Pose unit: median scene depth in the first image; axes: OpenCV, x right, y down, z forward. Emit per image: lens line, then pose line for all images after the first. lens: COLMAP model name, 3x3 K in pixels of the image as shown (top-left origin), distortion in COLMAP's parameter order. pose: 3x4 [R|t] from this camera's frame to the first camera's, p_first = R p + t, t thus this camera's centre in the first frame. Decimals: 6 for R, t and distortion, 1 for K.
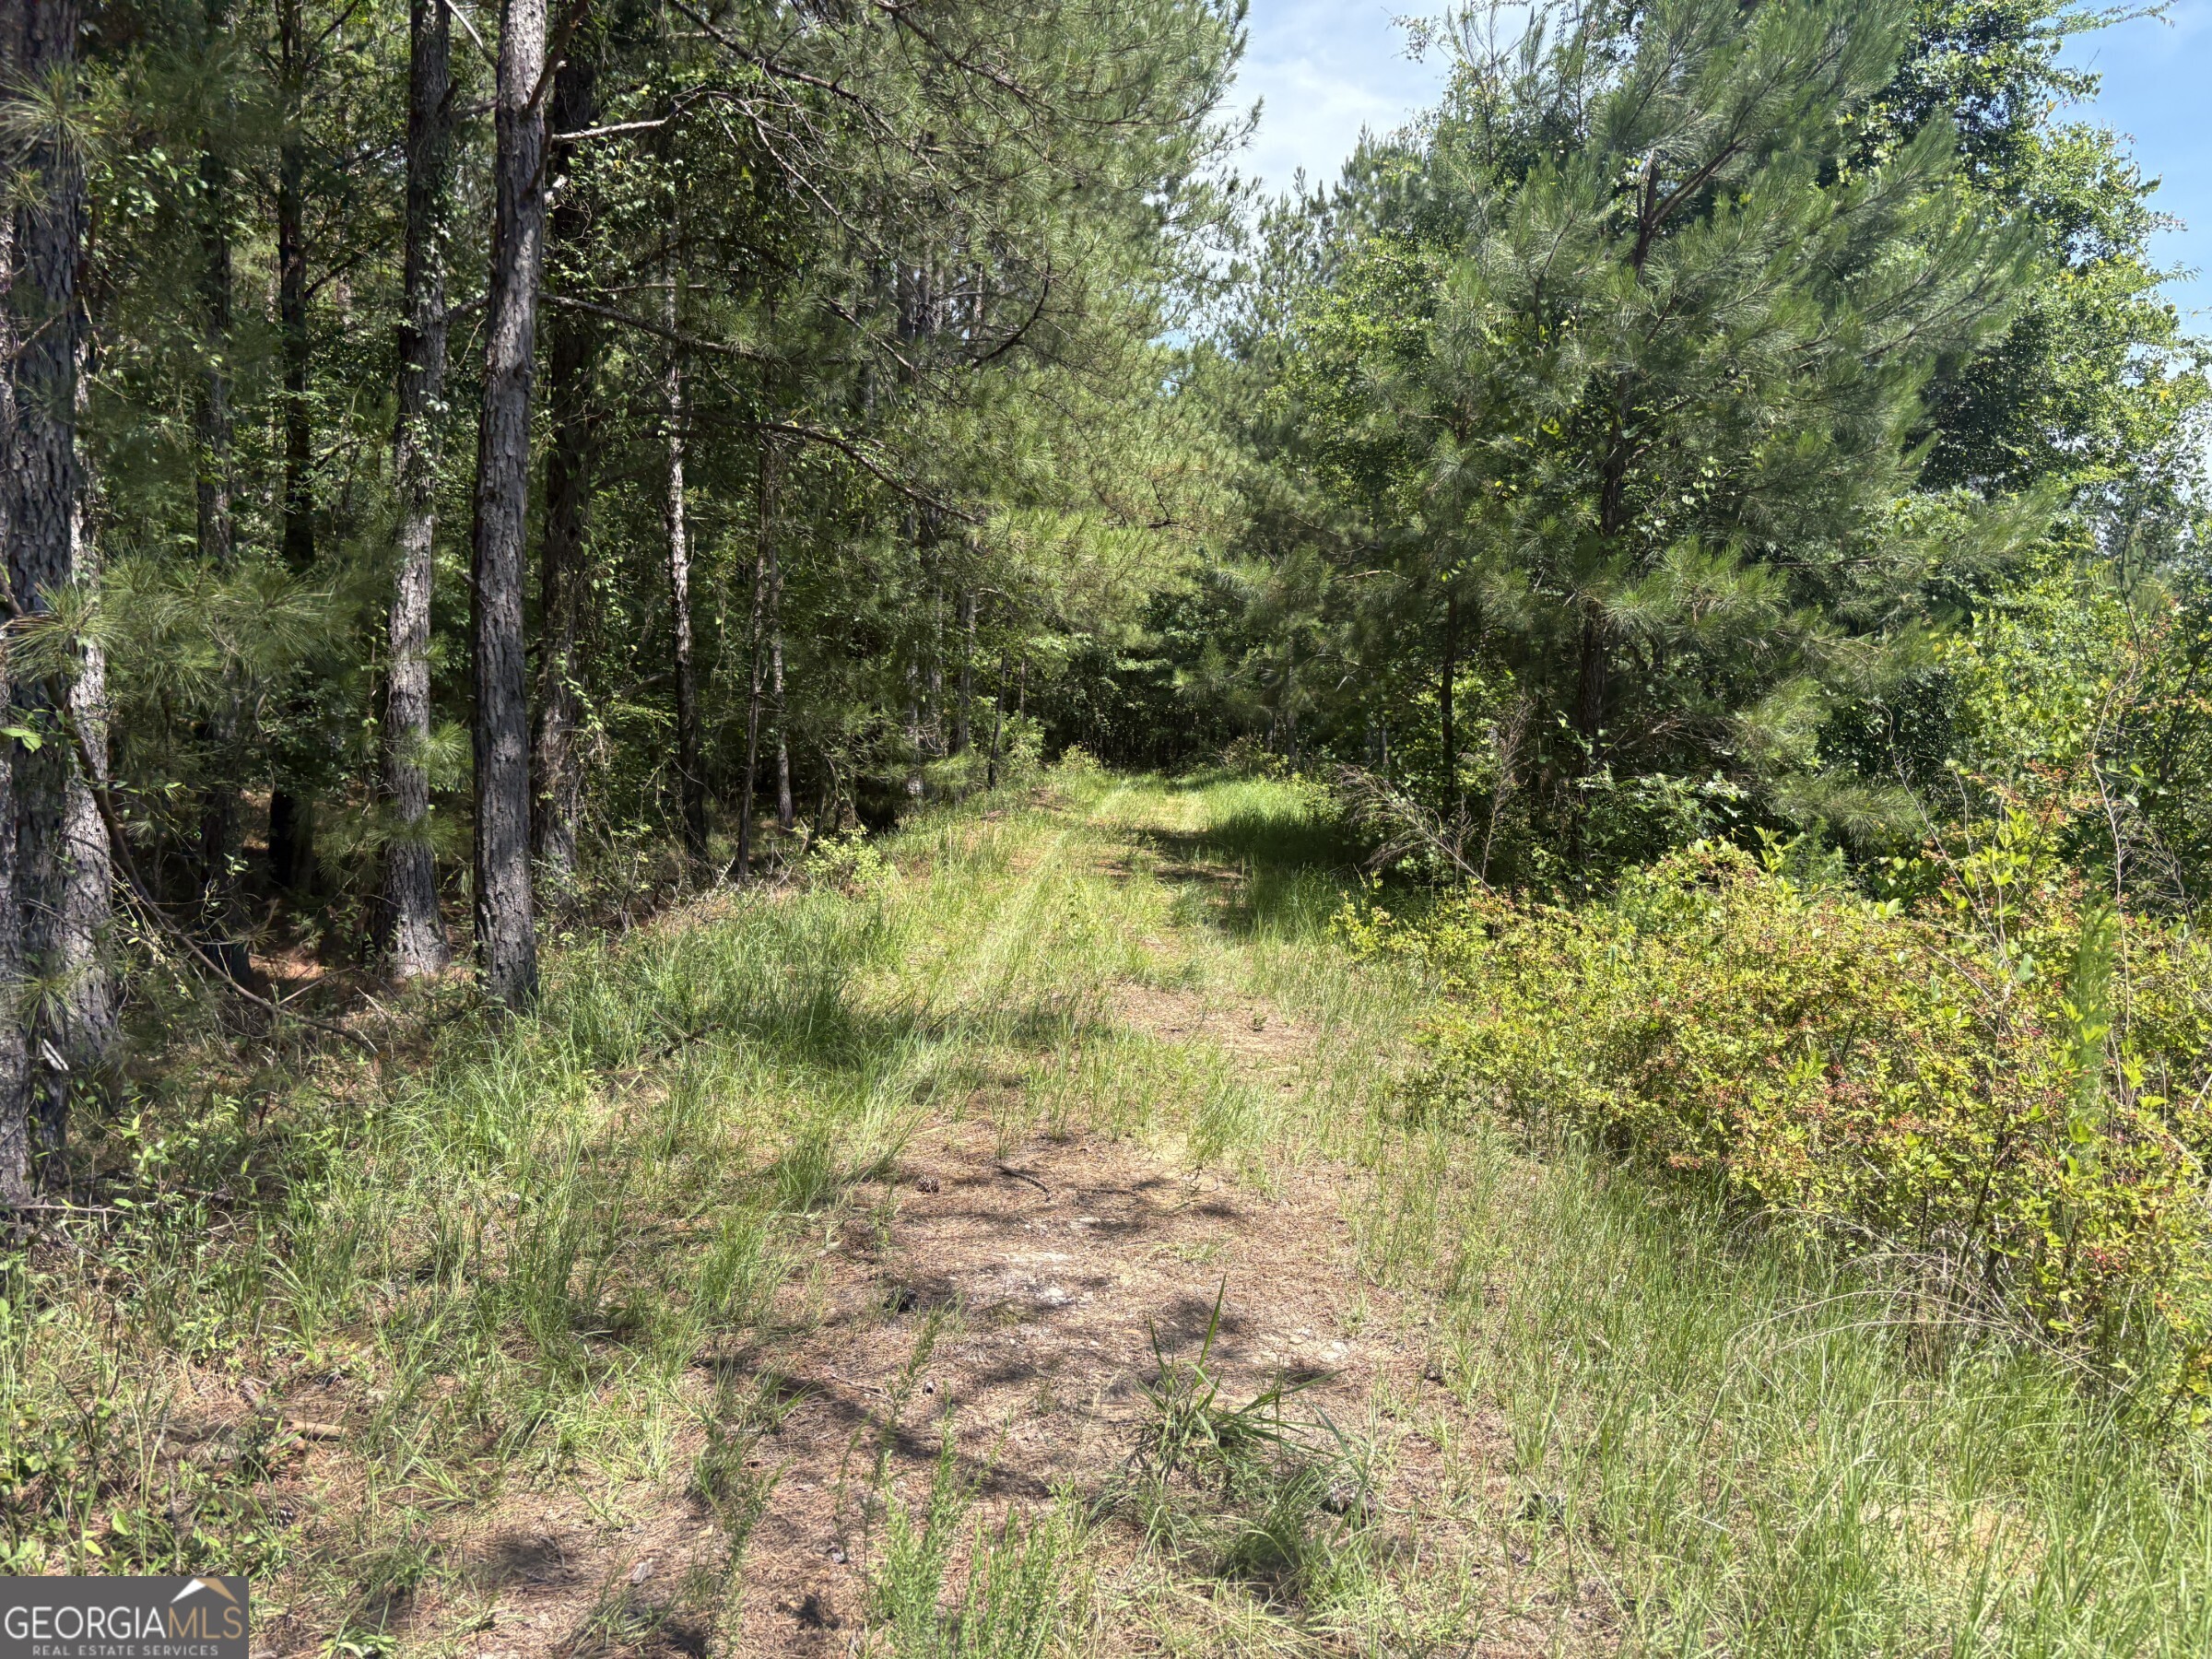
lens RADIAL K [[1702.4, 0, 1123.1], [0, 1702.4, 837.8], [0, 0, 1]] dist [0.081975, -0.080843]
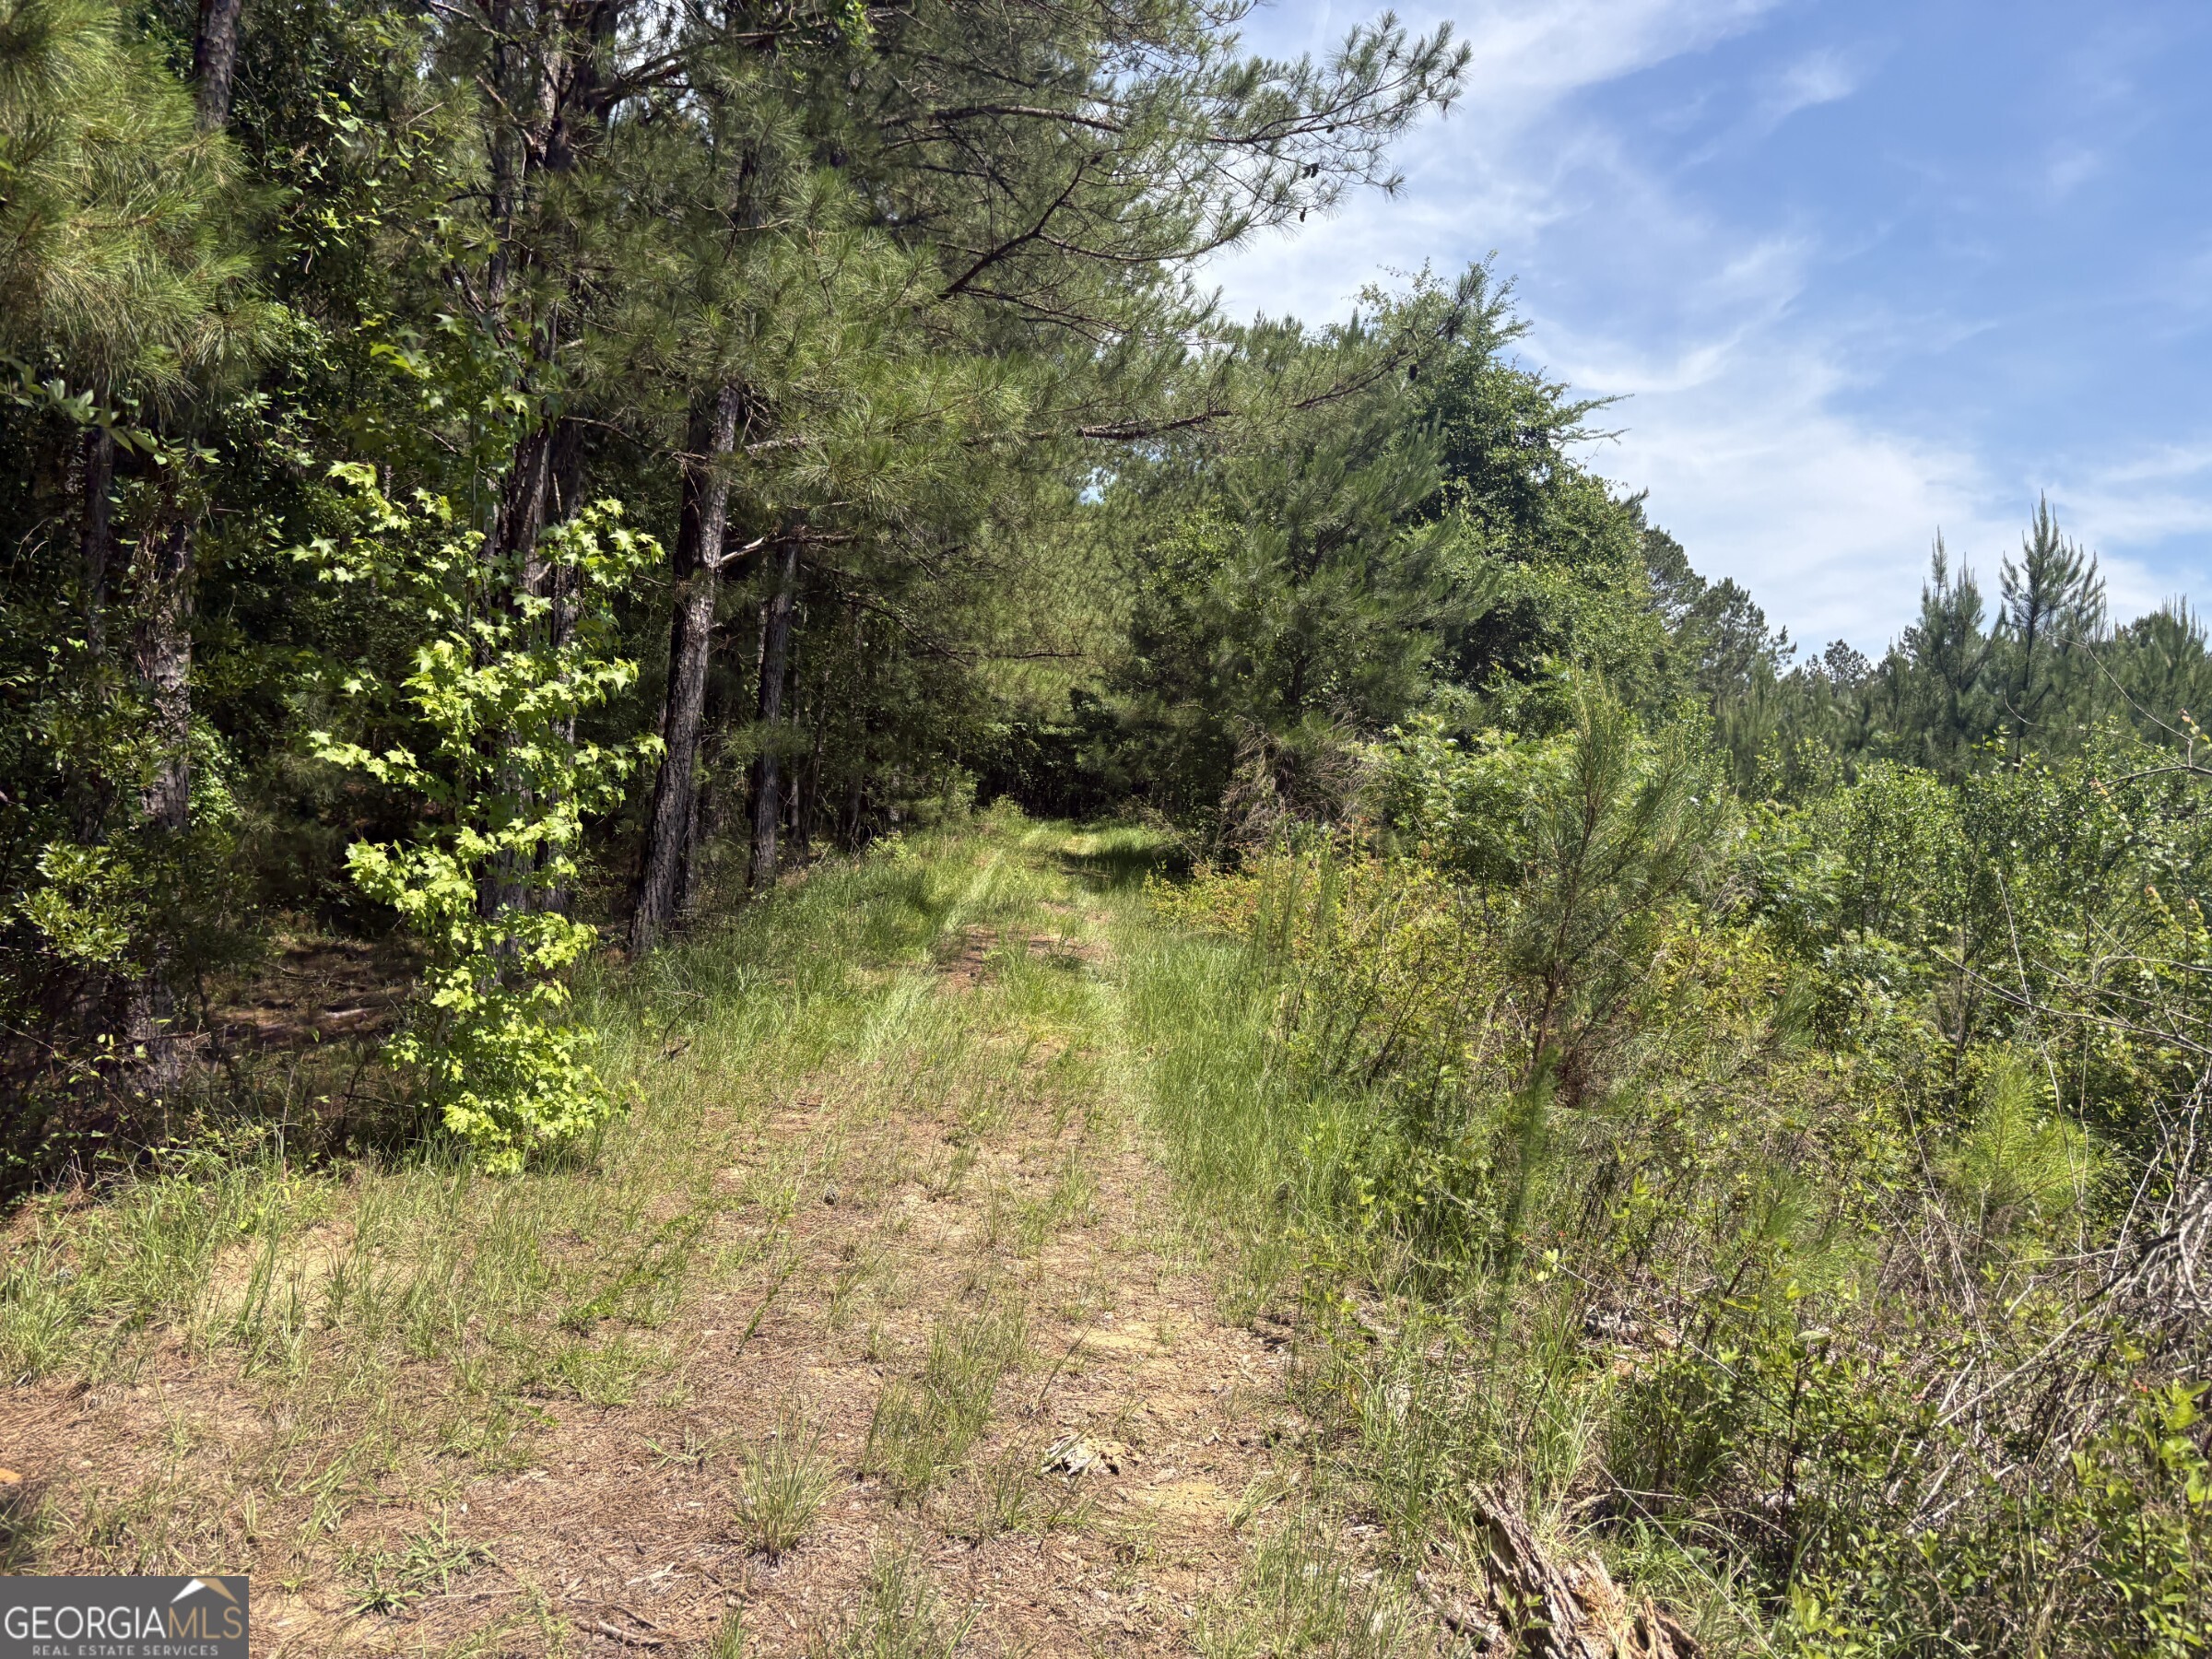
lens RADIAL K [[1702.4, 0, 1123.1], [0, 1702.4, 837.8], [0, 0, 1]] dist [0.081975, -0.080843]
pose [[0.997351, 0.052527, 0.050325, -0.003997], [-0.050867, 0.998136, -0.033722, 0.034224], [-0.052002, 0.031073, 0.998163, -0.576166]]
